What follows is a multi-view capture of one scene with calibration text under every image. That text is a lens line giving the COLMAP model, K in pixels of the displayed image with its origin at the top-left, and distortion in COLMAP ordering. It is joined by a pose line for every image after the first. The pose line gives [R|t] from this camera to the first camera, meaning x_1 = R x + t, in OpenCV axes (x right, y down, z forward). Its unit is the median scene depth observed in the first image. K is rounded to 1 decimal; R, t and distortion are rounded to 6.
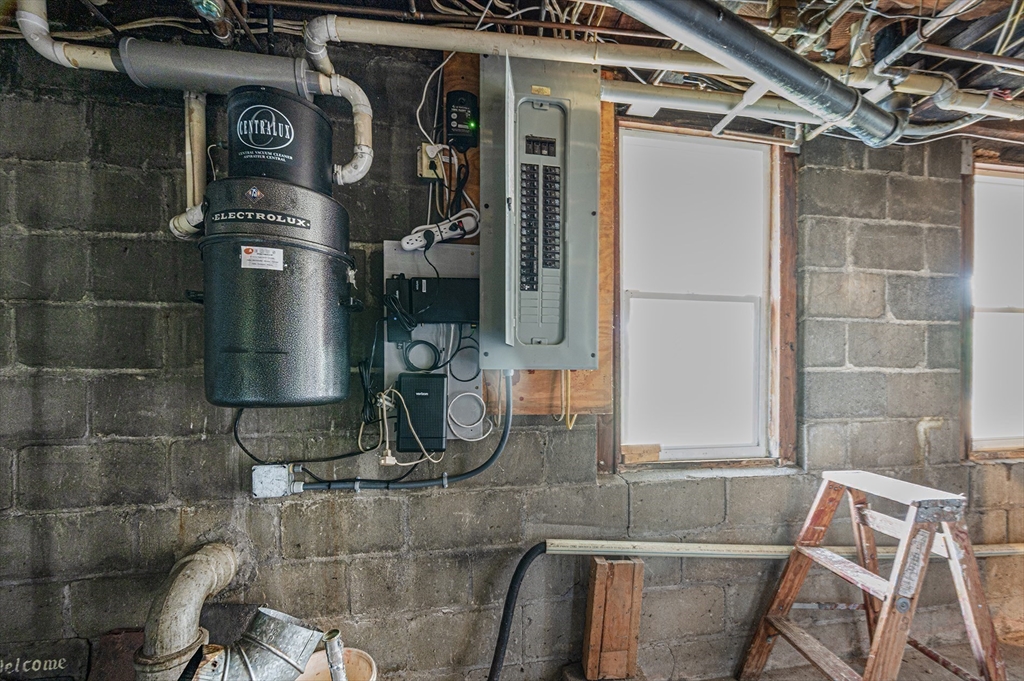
lens RADIAL K [[409.4, 0, 510.4], [0, 409.4, 378.4], [0, 0, 1]] dist [-0.001974, 0.000523]
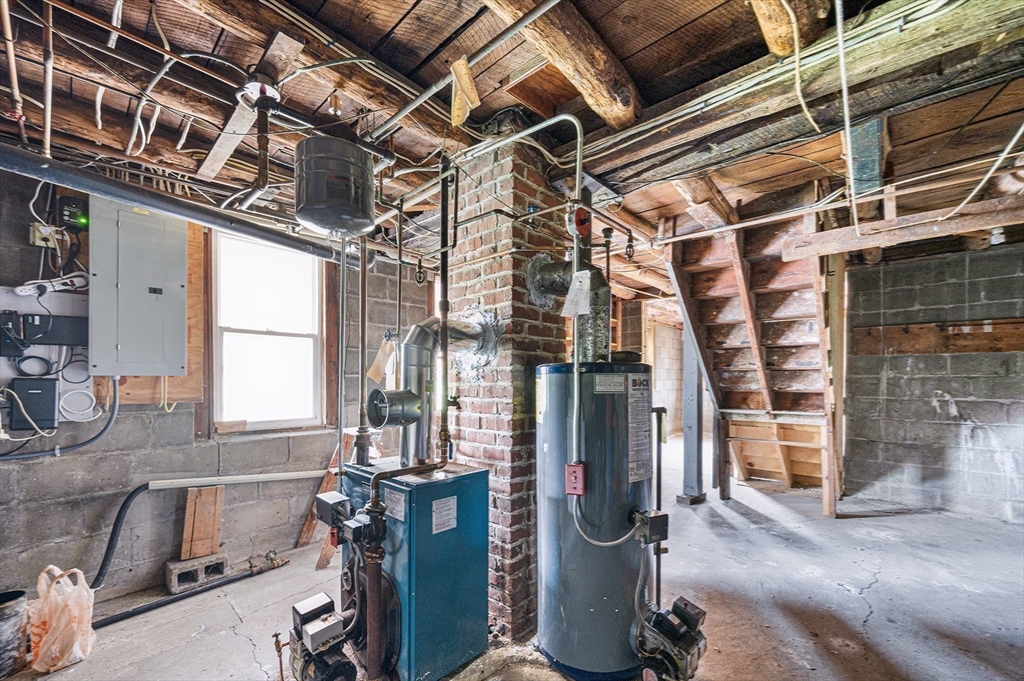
lens RADIAL K [[409.4, 0, 510.4], [0, 409.4, 378.4], [0, 0, 1]] dist [-0.001974, 0.000523]
pose [[0.781494, -0.000196, 0.623913, 0.191822], [0.004793, 0.999972, -0.005689, 0.005384], [-0.623894, 0.007437, 0.781473, -1.135714]]
